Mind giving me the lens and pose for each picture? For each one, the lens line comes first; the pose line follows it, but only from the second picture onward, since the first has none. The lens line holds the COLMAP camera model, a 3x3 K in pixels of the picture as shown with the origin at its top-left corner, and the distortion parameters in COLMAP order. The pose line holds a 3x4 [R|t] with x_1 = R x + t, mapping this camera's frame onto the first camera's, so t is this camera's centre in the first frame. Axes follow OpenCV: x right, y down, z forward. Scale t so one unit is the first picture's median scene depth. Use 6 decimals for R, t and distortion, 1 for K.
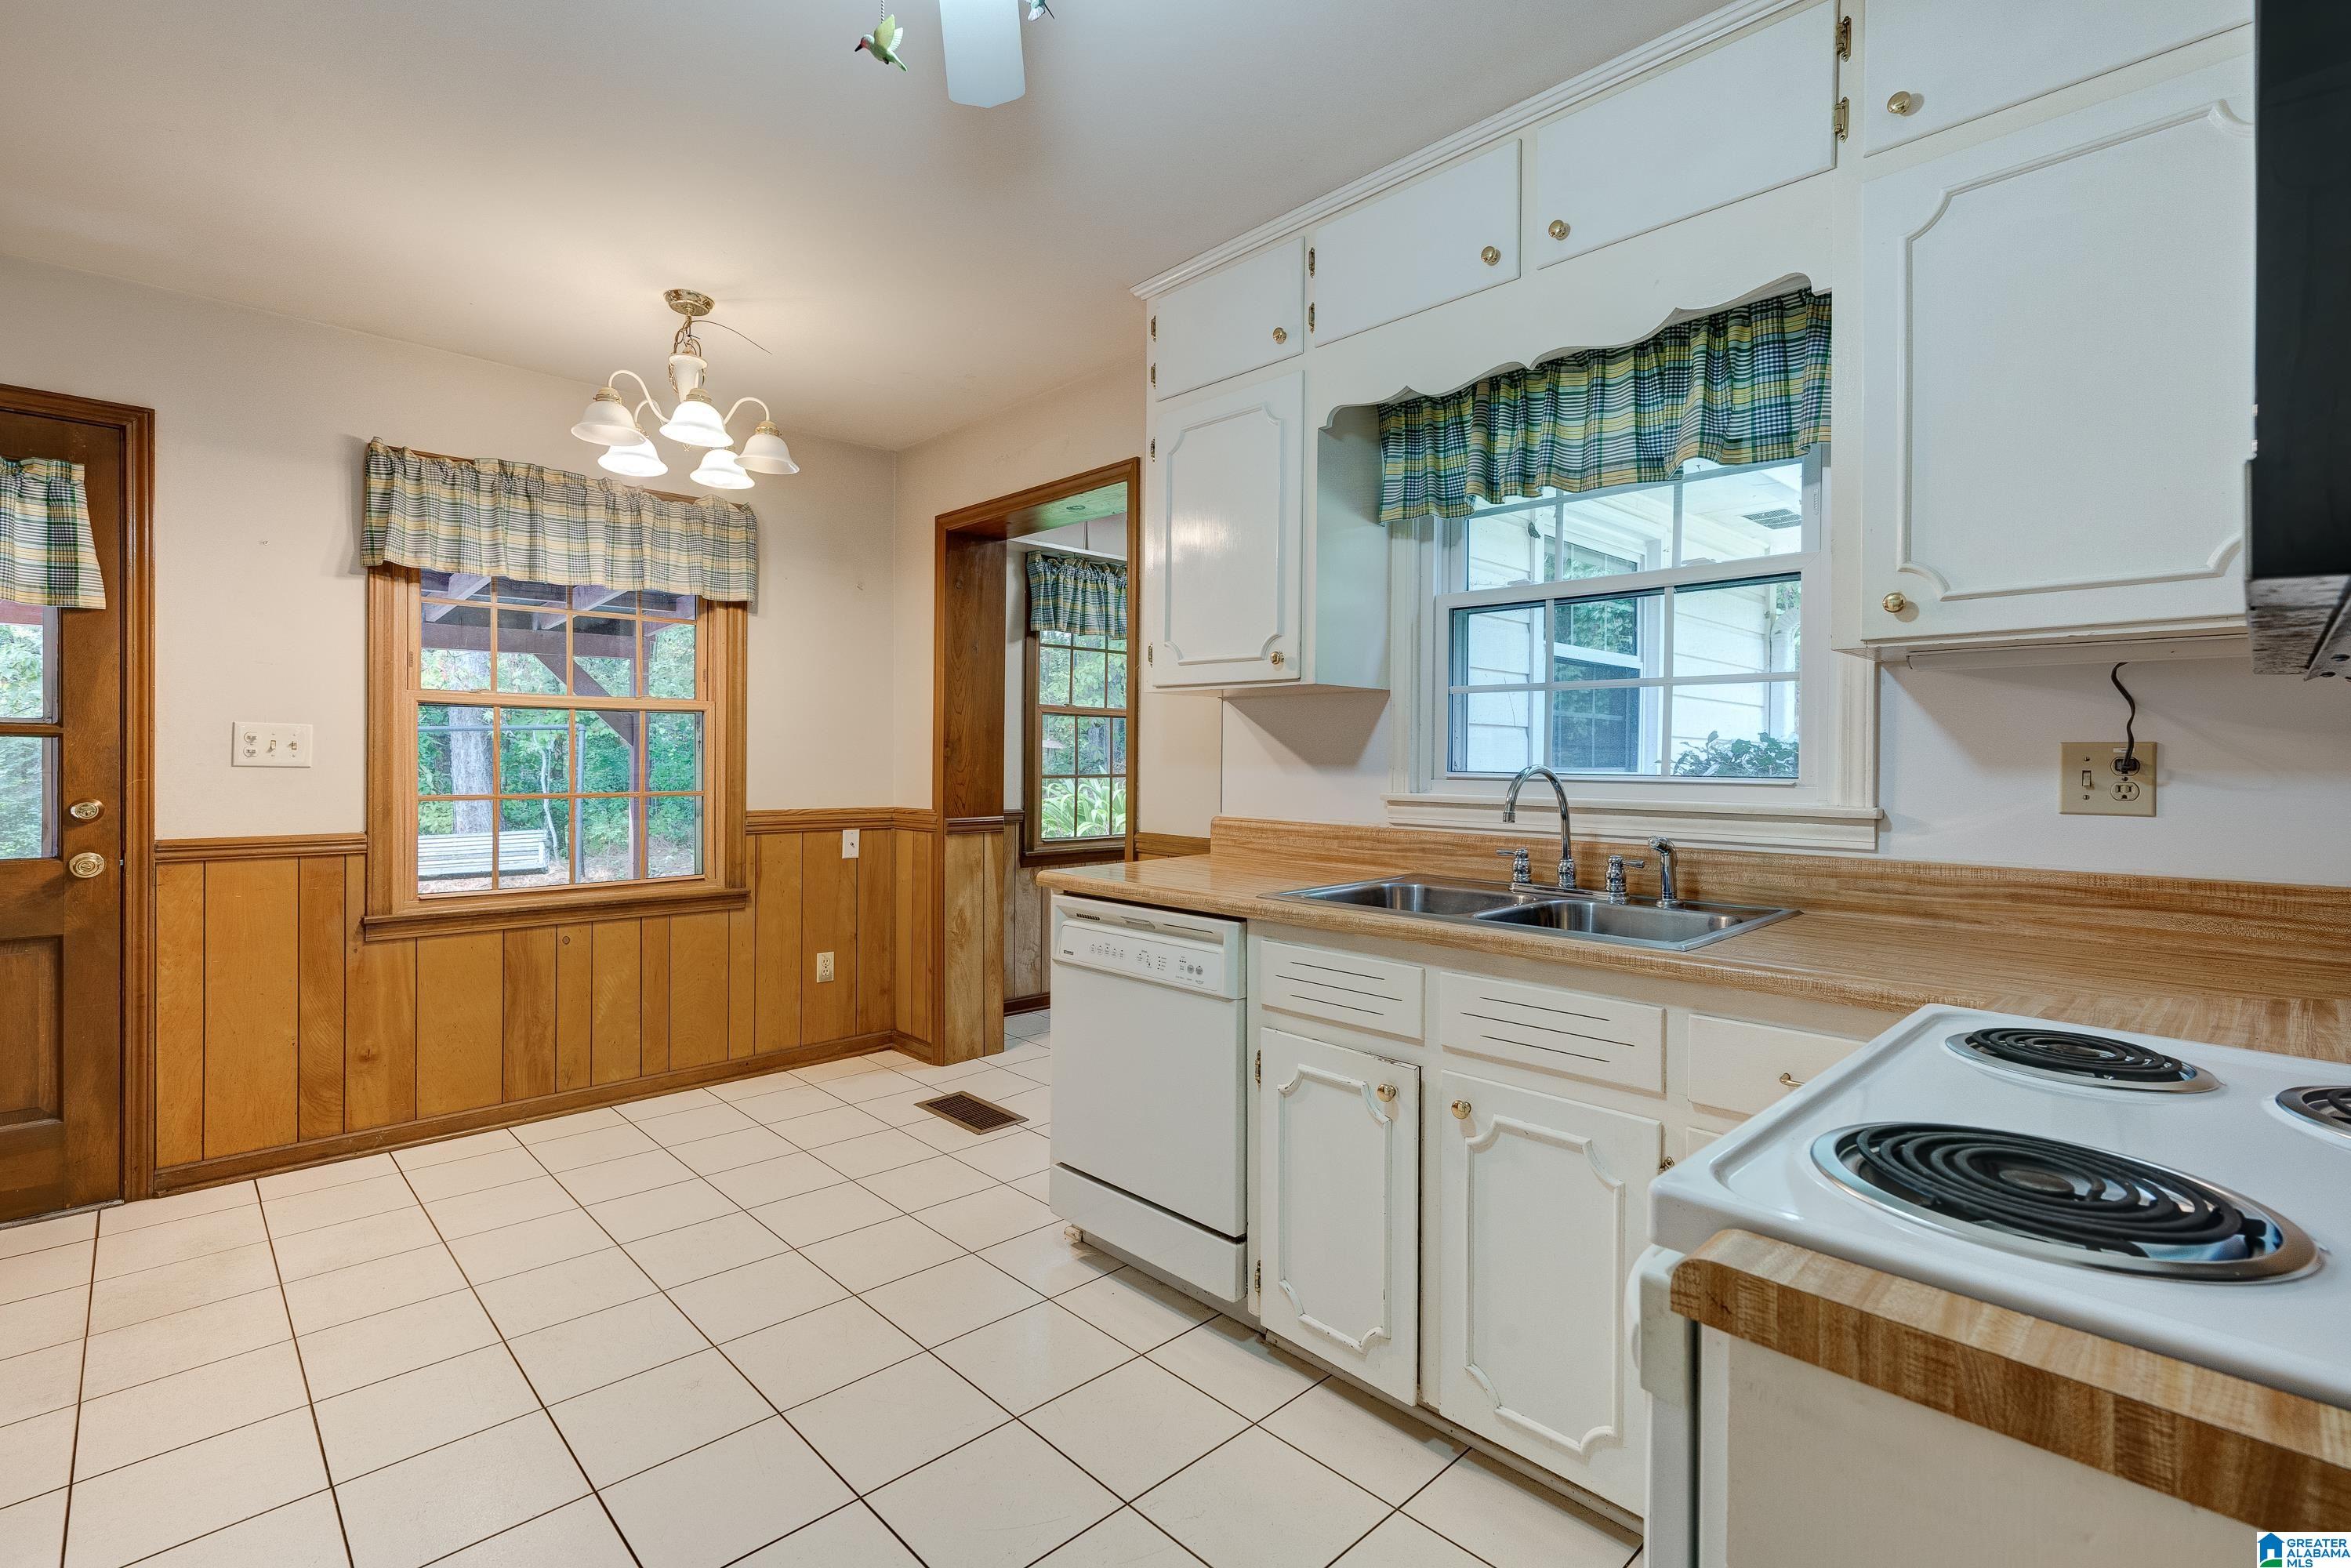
lens RADIAL K [[1078.8, 0, 1187.2], [0, 1078.8, 767.8], [0, 0, 1]] dist [-0.001620, 0.002492]
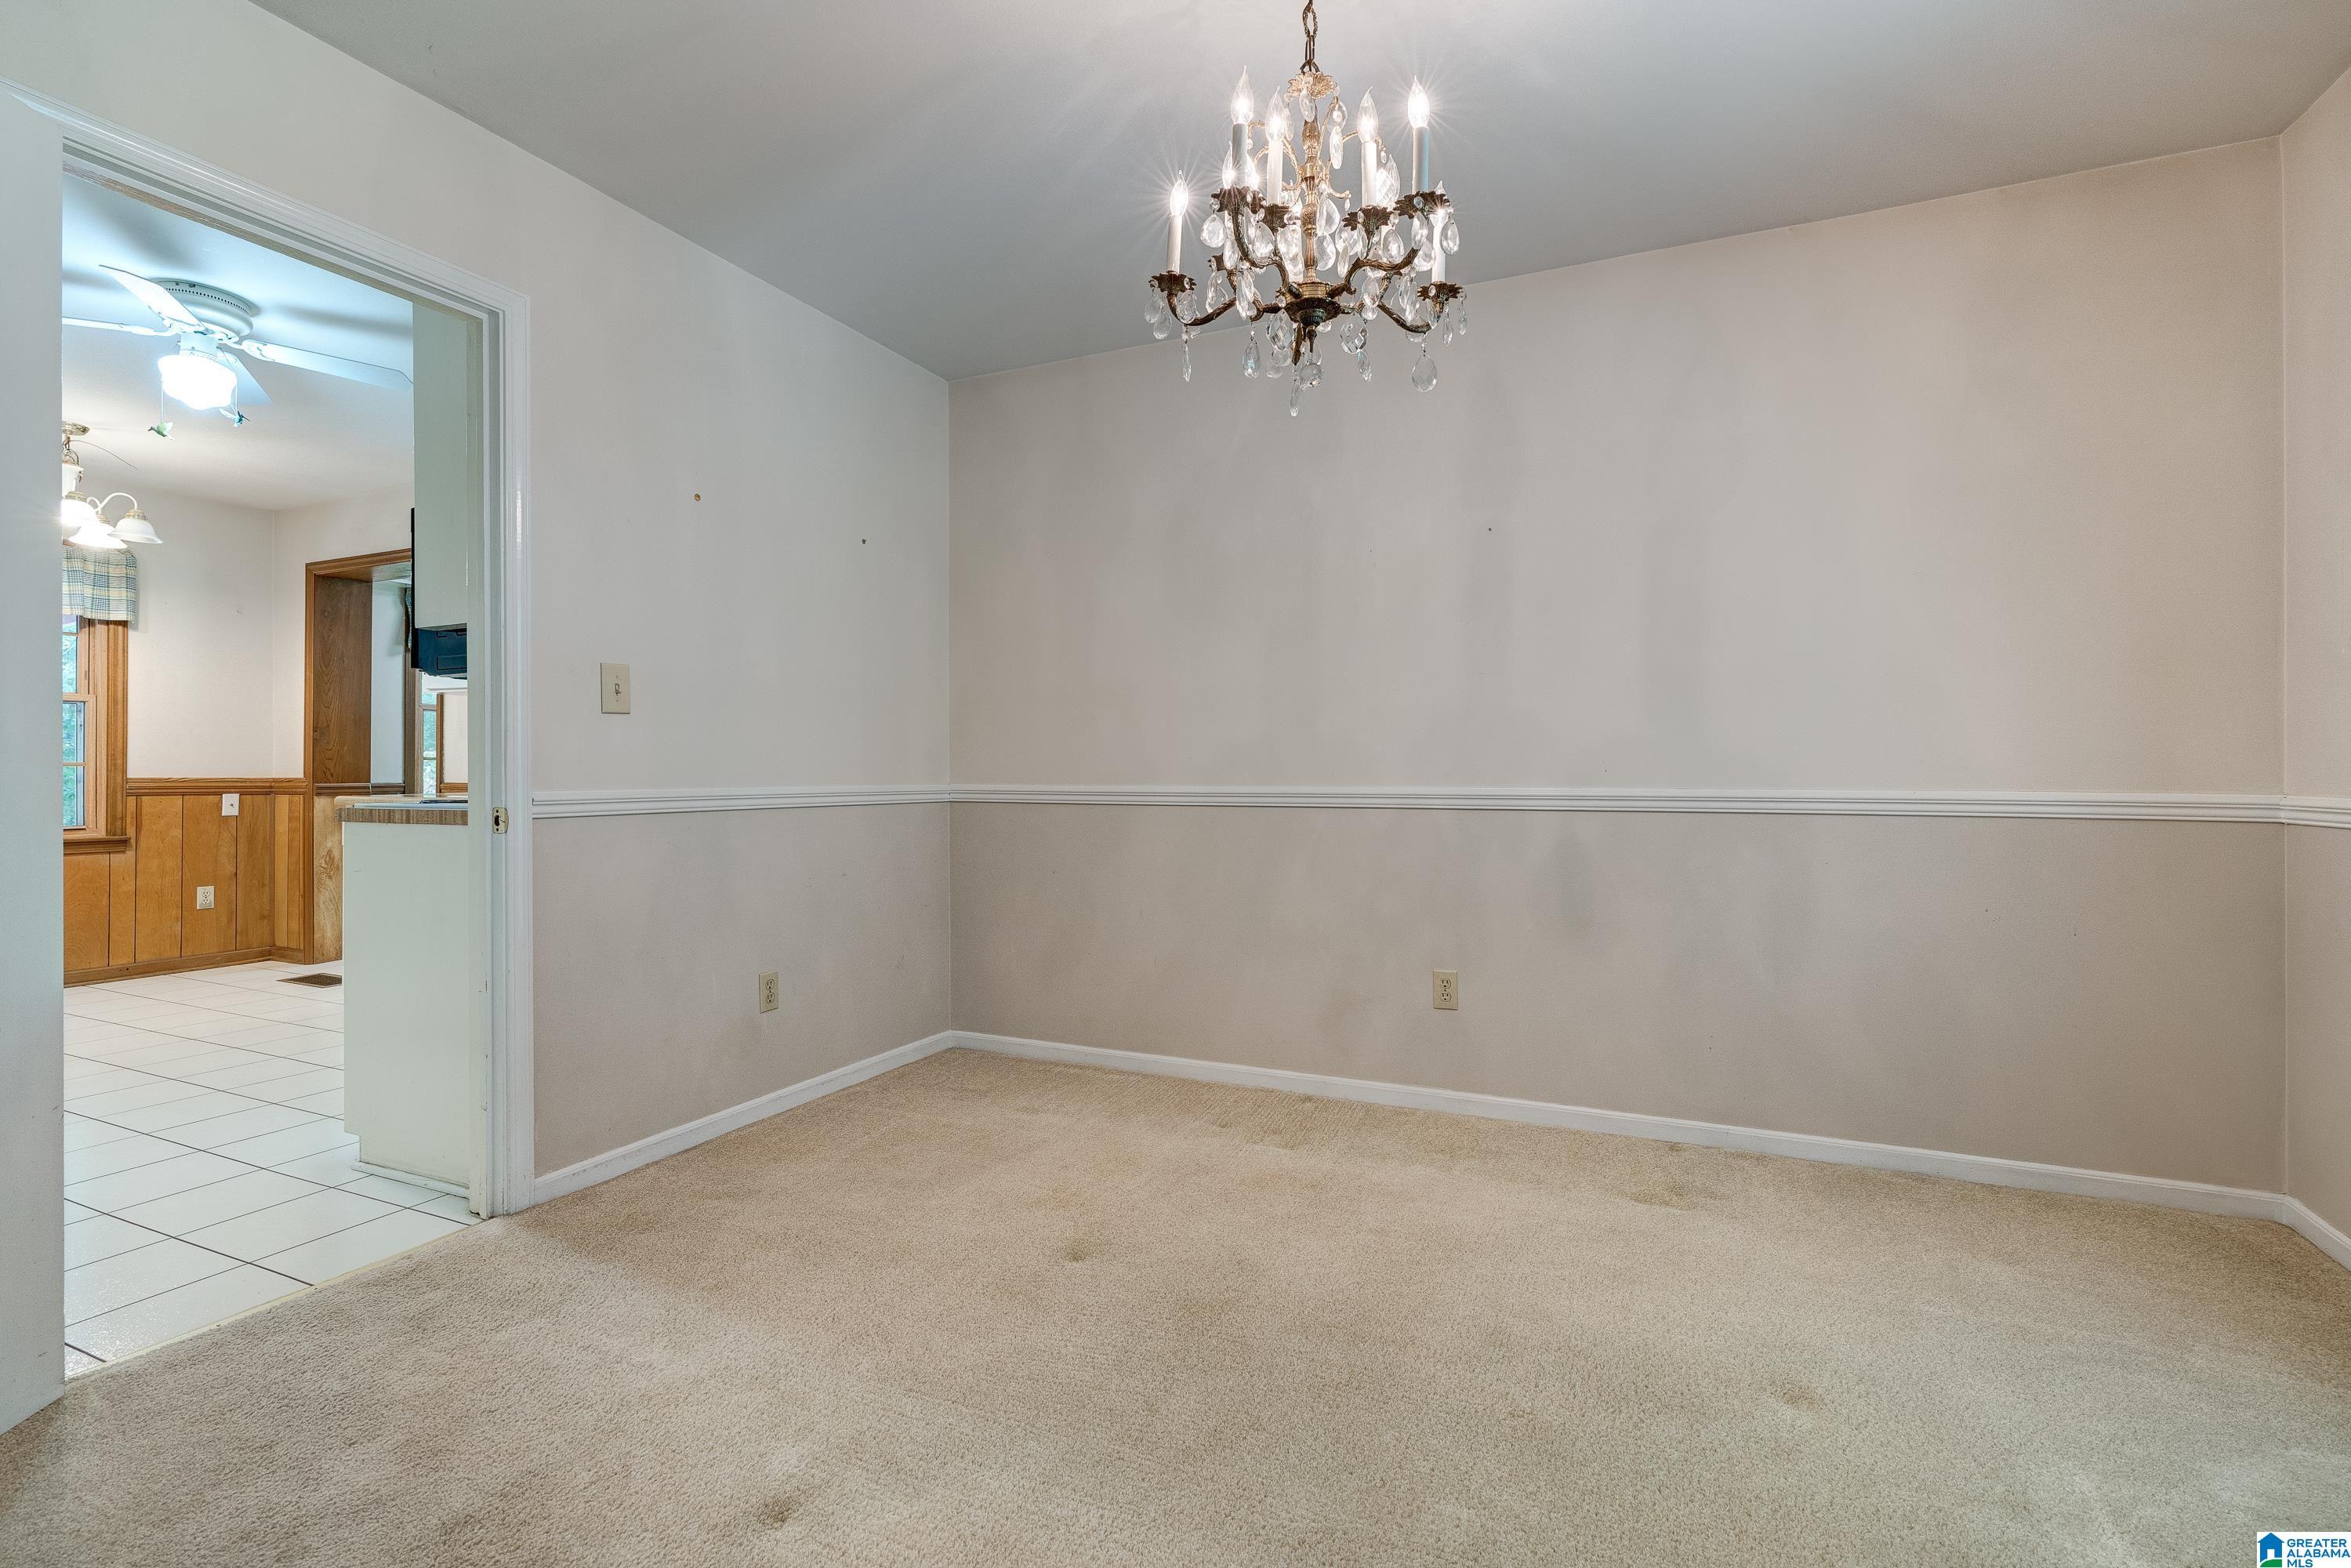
lens RADIAL K [[1078.8, 0, 1177.2], [0, 1078.8, 770.7], [0, 0, 1]] dist [-0.001620, 0.002492]
pose [[0.935703, -0.005518, 0.352746, 0.409186], [0.008772, 0.999932, -0.007628, 0.064924], [-0.352680, 0.010232, 0.935688, -0.861705]]
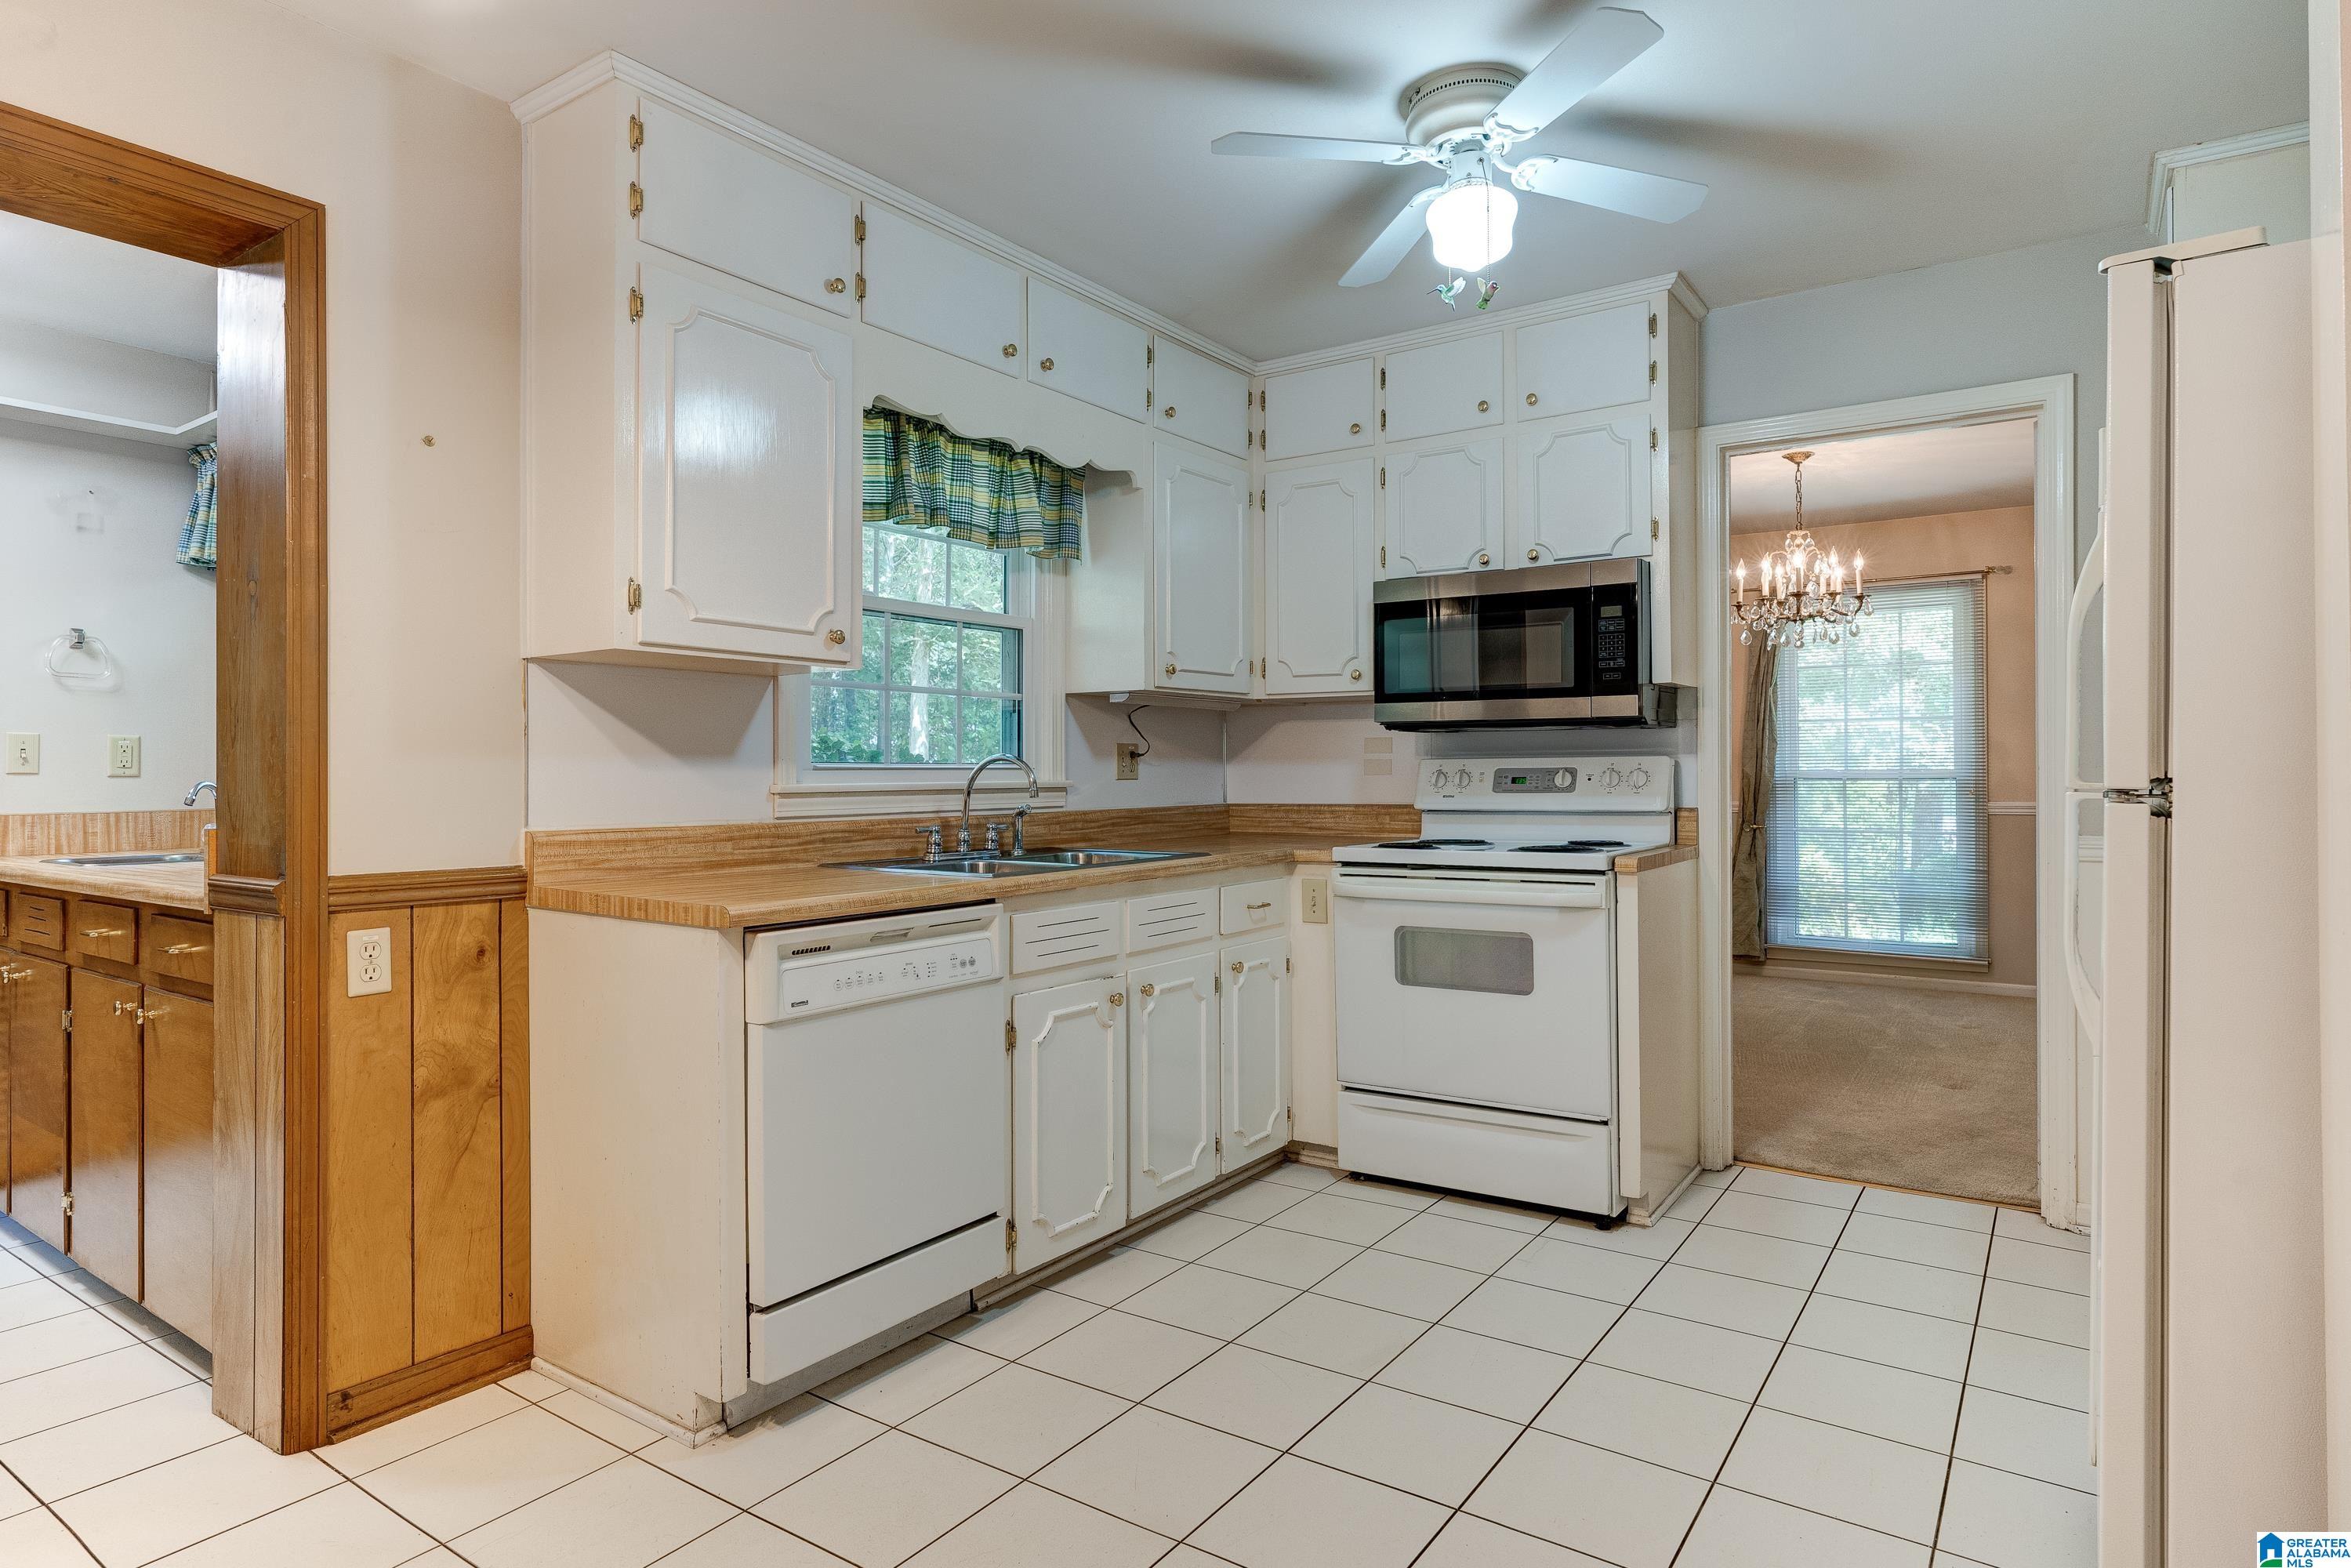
lens RADIAL K [[1279.1, 0, 1176.1], [0, 1279.1, 776.3], [0, 0, 1]] dist [-0.004055, 0.004114]
pose [[-0.187125, -0.005061, 0.982323, -0.782023], [0.014635, 0.999861, 0.007939, 0.009411], [-0.982227, 0.015862, -0.187025, 0.698596]]
